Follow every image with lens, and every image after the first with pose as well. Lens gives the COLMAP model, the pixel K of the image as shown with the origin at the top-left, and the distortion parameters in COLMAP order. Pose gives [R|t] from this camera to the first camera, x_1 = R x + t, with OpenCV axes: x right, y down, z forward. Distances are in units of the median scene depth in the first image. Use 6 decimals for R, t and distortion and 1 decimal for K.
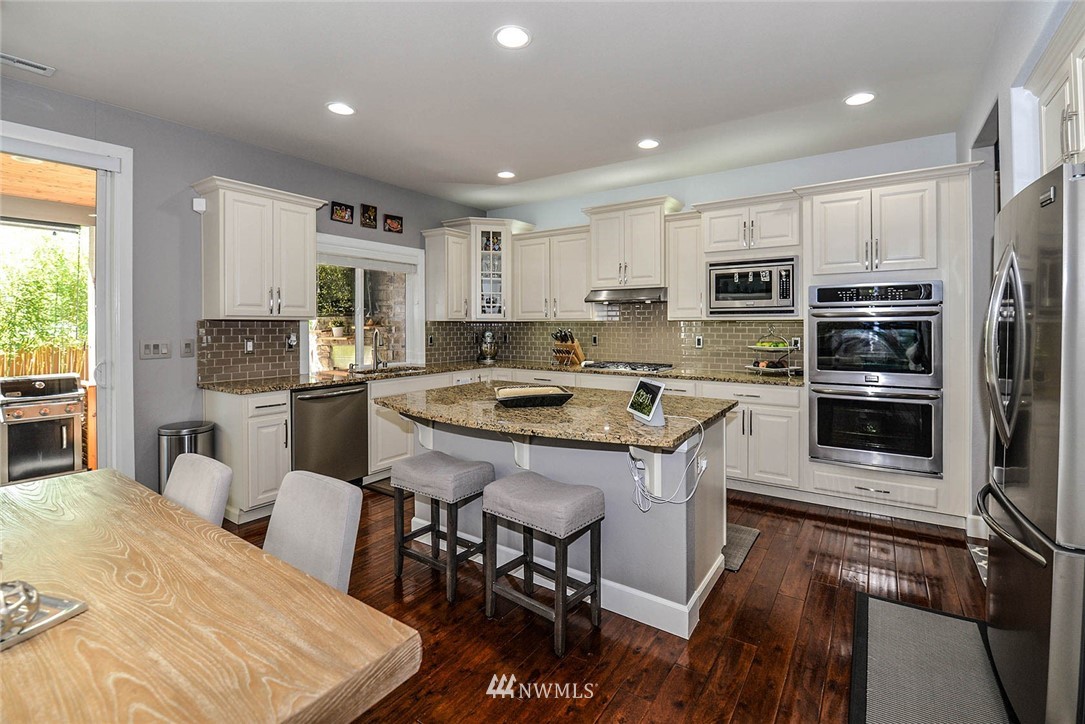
lens RADIAL K [[483.1, 0, 535.5], [0, 483.1, 319.7], [0, 0, 1]] dist [-0.011239, -0.000715]
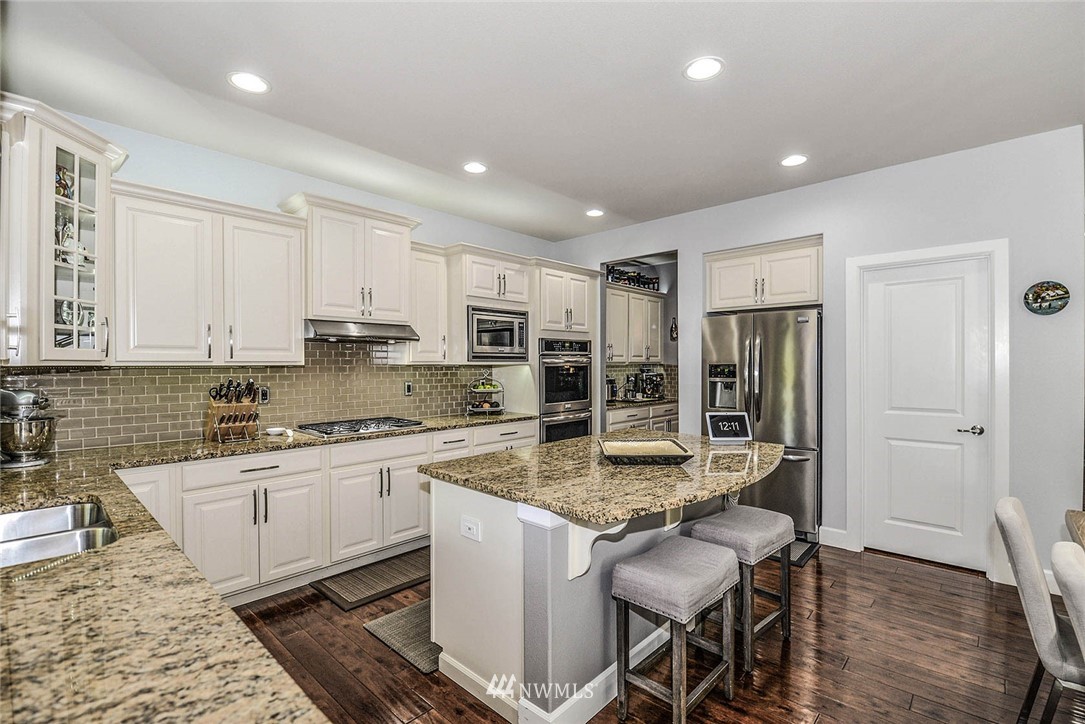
lens RADIAL K [[483.1, 0, 535.7], [0, 483.1, 368.5], [0, 0, 1]] dist [-0.011239, -0.000715]
pose [[0.141831, -0.004634, 0.989880, -0.604402], [-0.002779, 0.999983, 0.005080, 0.003941], [-0.989887, -0.003472, 0.141815, 0.735353]]
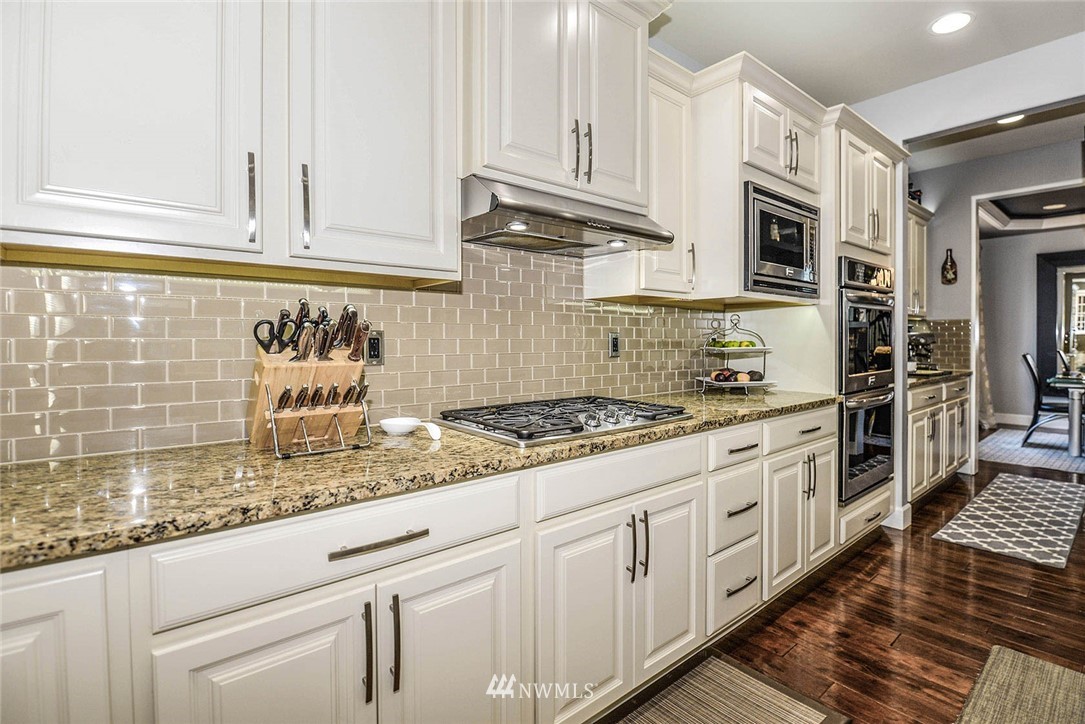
lens RADIAL K [[522.2, 0, 578.0], [0, 522.2, 342.4], [0, 0, 1]] dist [-0.018783, -0.003296]
pose [[0.233869, -0.004507, 0.972258, -0.220431], [-0.005613, 0.999966, 0.005986, 0.047768], [-0.972252, -0.006857, 0.233836, 1.057538]]
